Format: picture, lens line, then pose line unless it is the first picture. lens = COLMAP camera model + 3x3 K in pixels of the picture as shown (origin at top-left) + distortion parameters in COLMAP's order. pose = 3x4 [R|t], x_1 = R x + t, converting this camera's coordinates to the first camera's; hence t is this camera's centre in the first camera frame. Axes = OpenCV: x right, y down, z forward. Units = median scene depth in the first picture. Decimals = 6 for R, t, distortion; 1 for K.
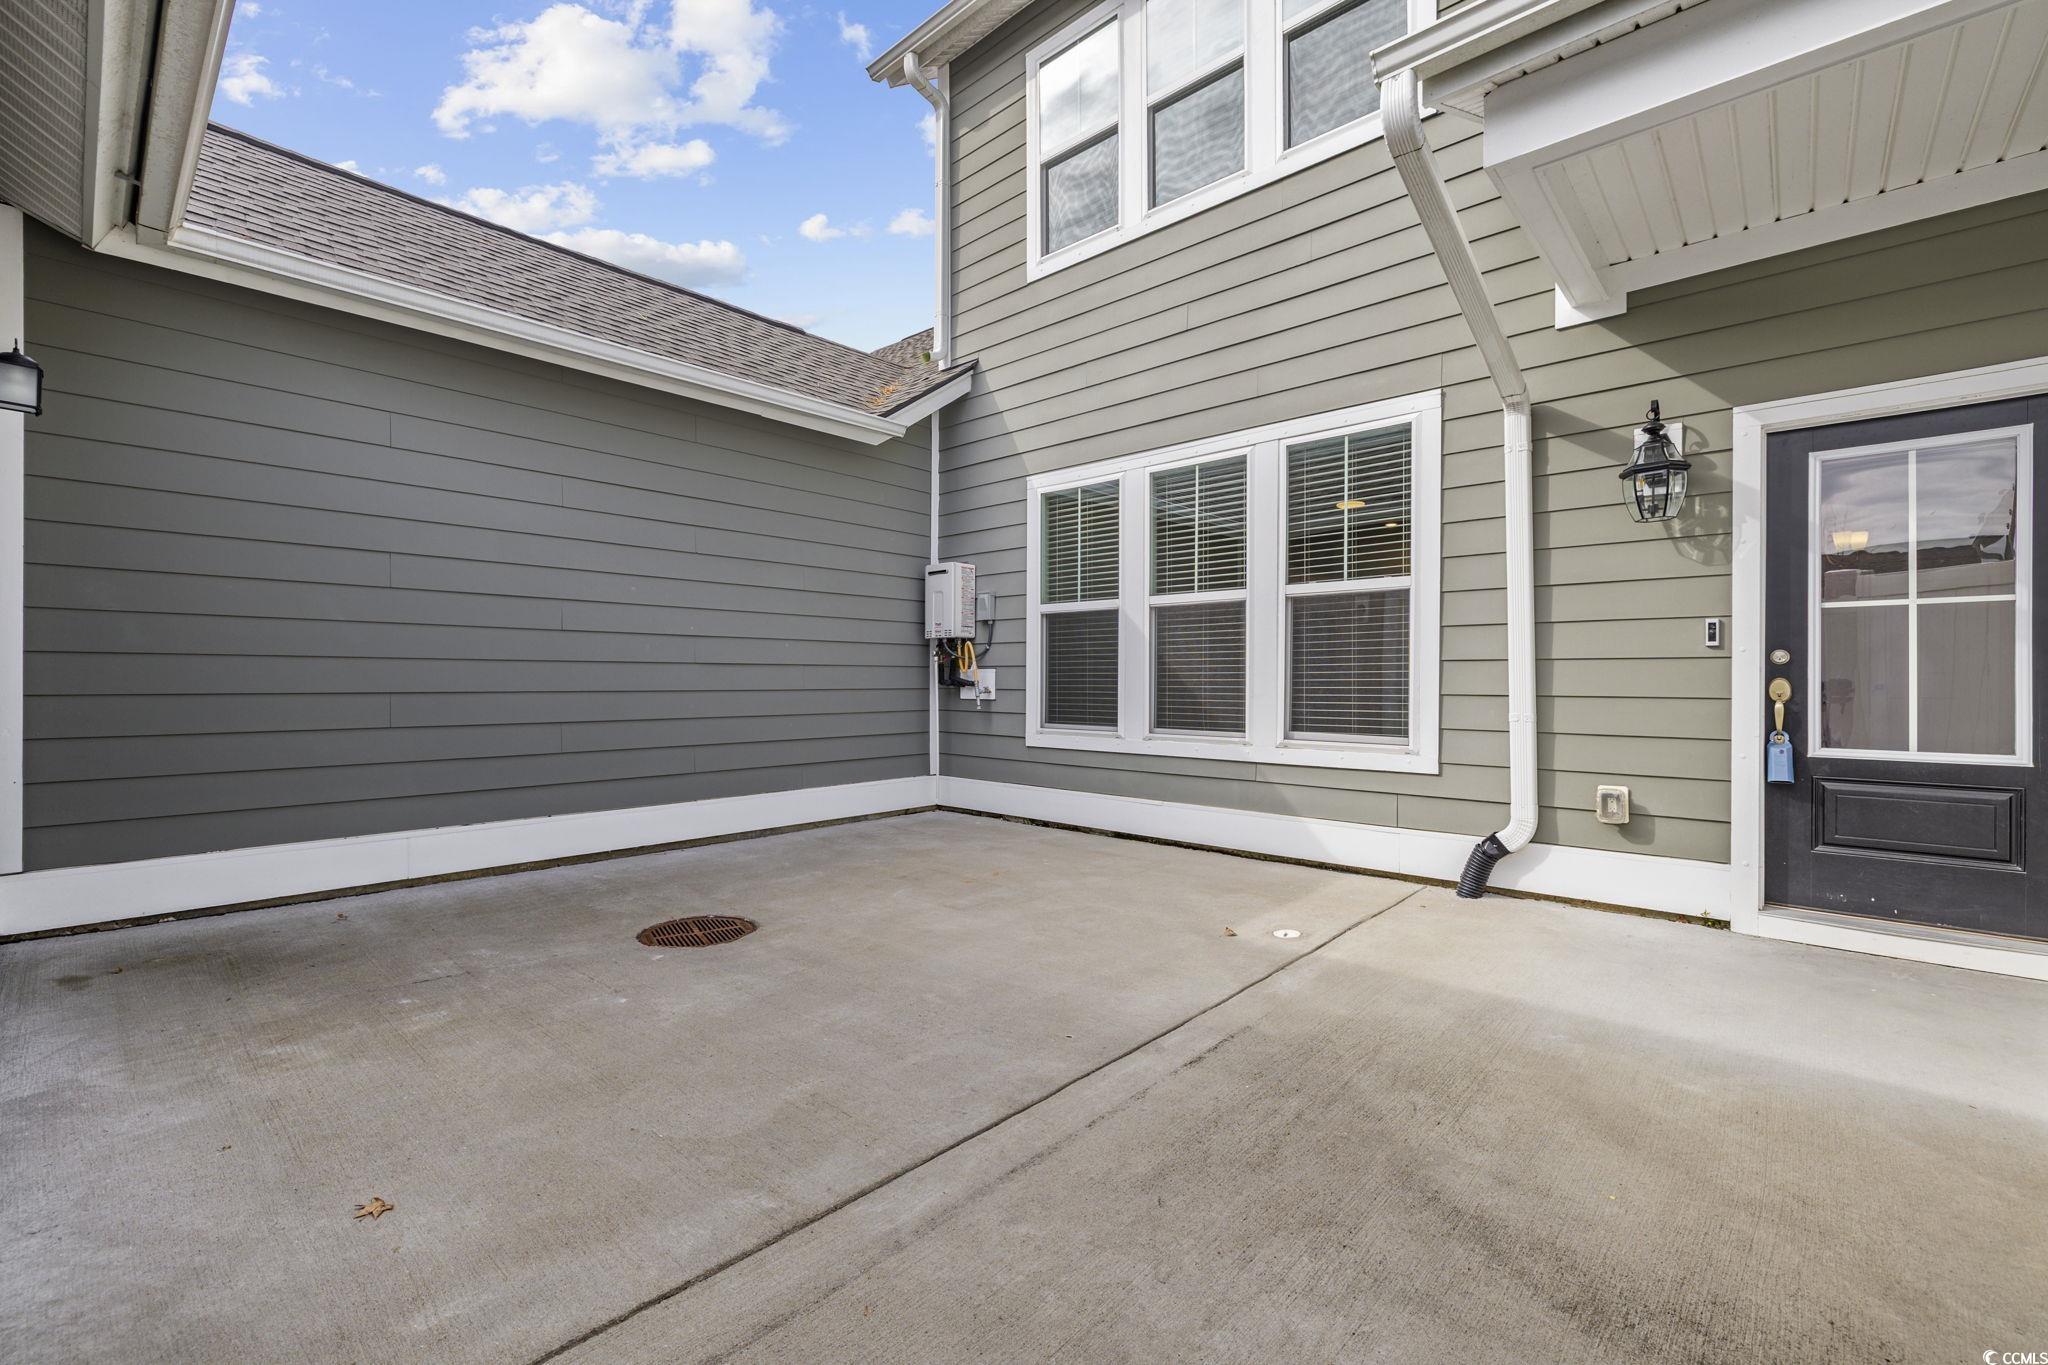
lens RADIAL K [[862.4, 0, 1014.9], [0, 862.4, 675.8], [0, 0, 1]] dist [0.000959, -0.000403]
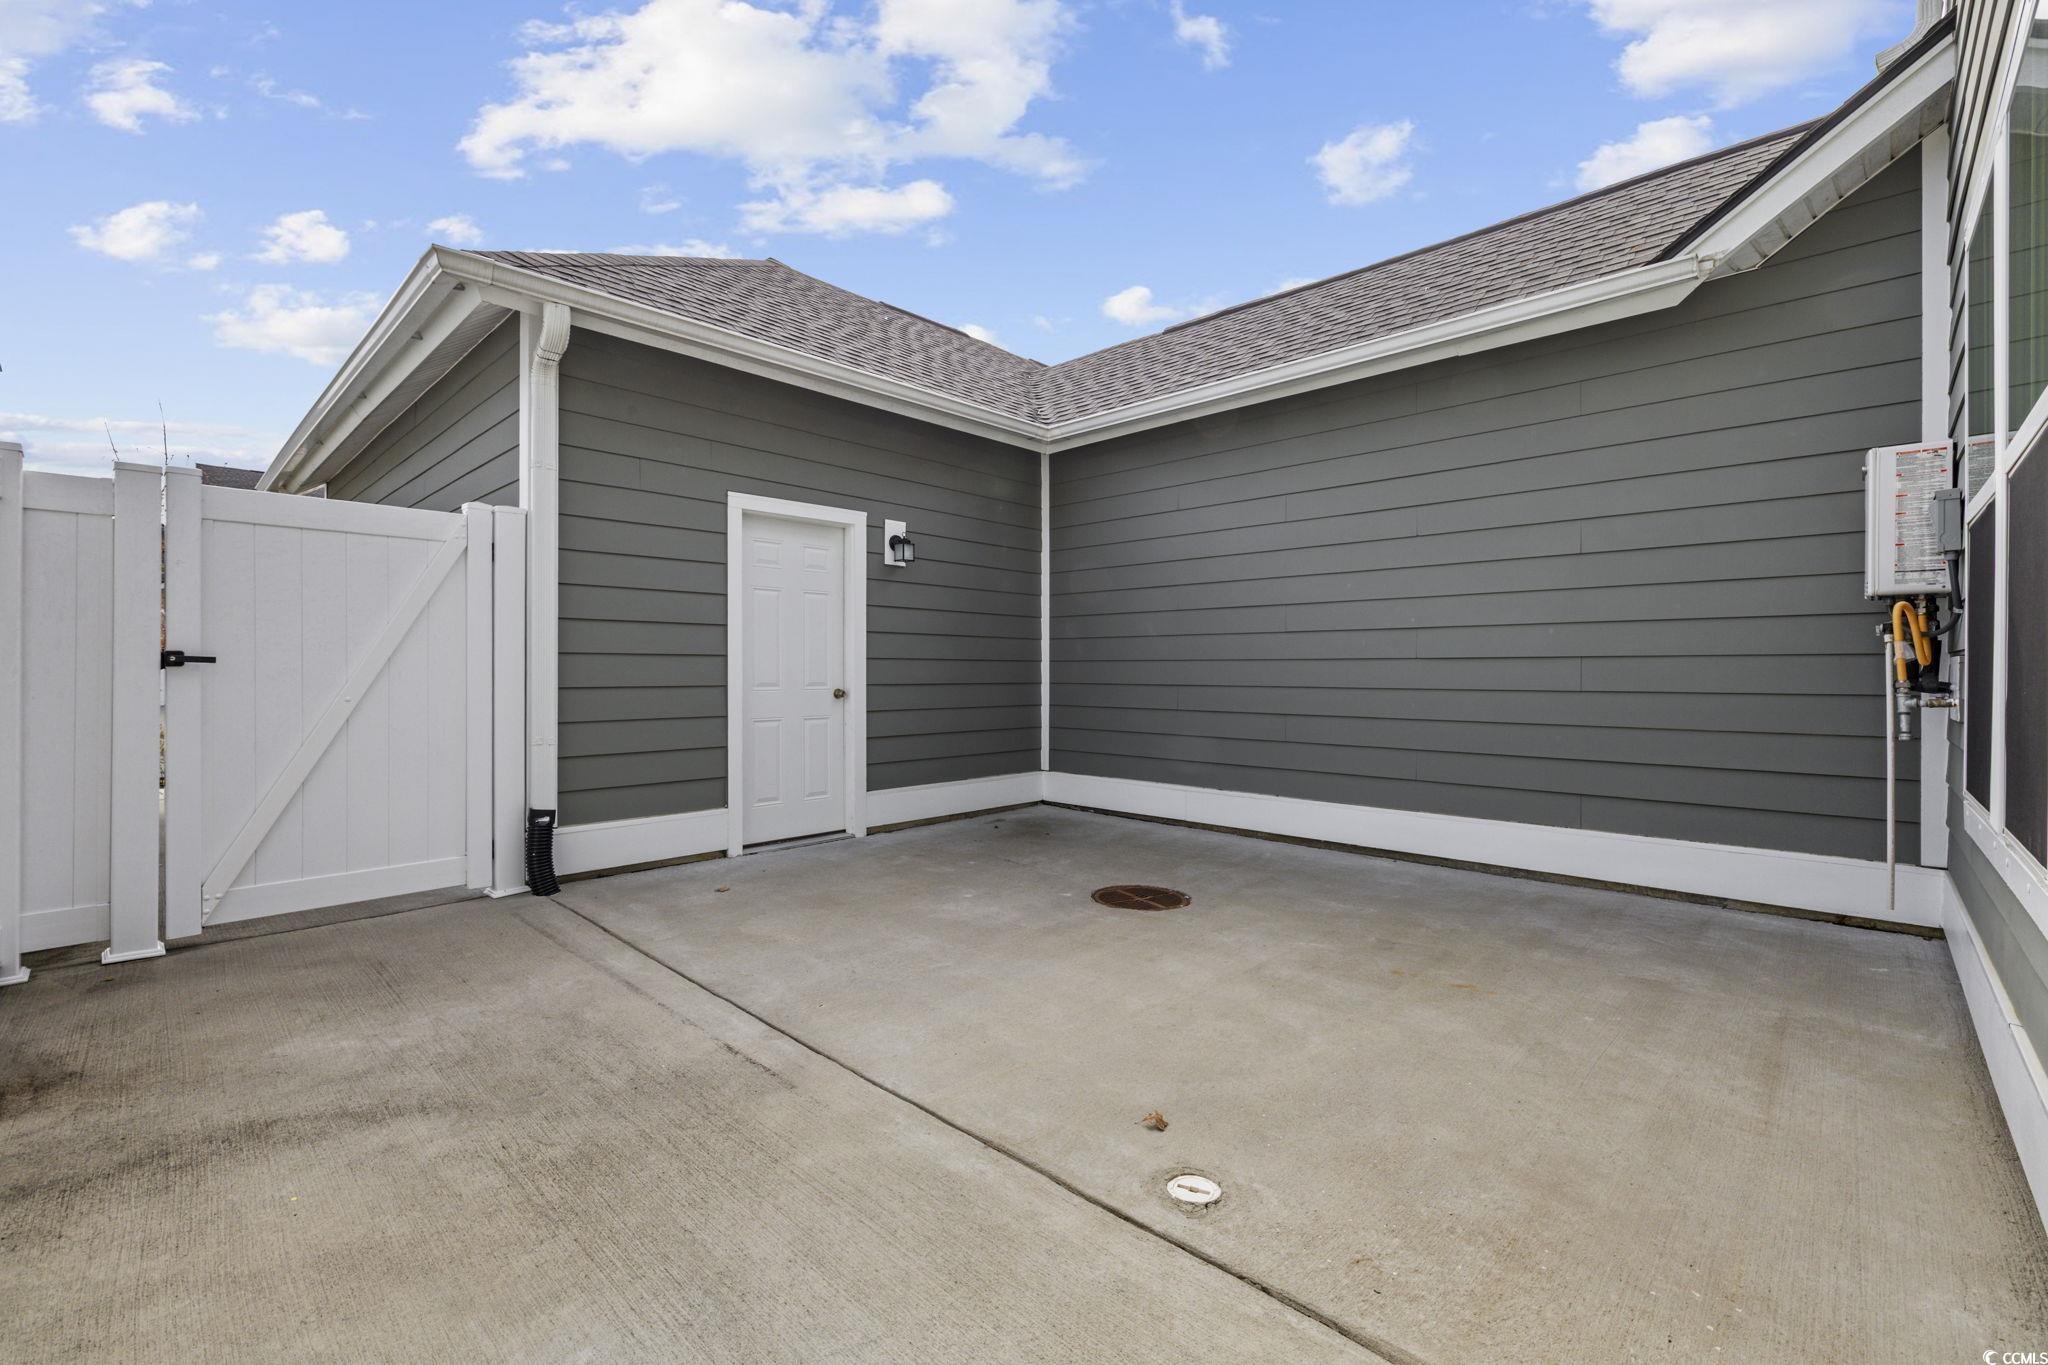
lens RADIAL K [[862.4, 0, 1014.9], [0, 862.4, 675.8], [0, 0, 1]] dist [0.000959, -0.000403]
pose [[-0.026724, 0.001575, -0.999642, 1.293540], [0.001082, 0.999998, 0.001546, 0.002913], [0.999642, -0.001041, -0.026726, 1.445484]]
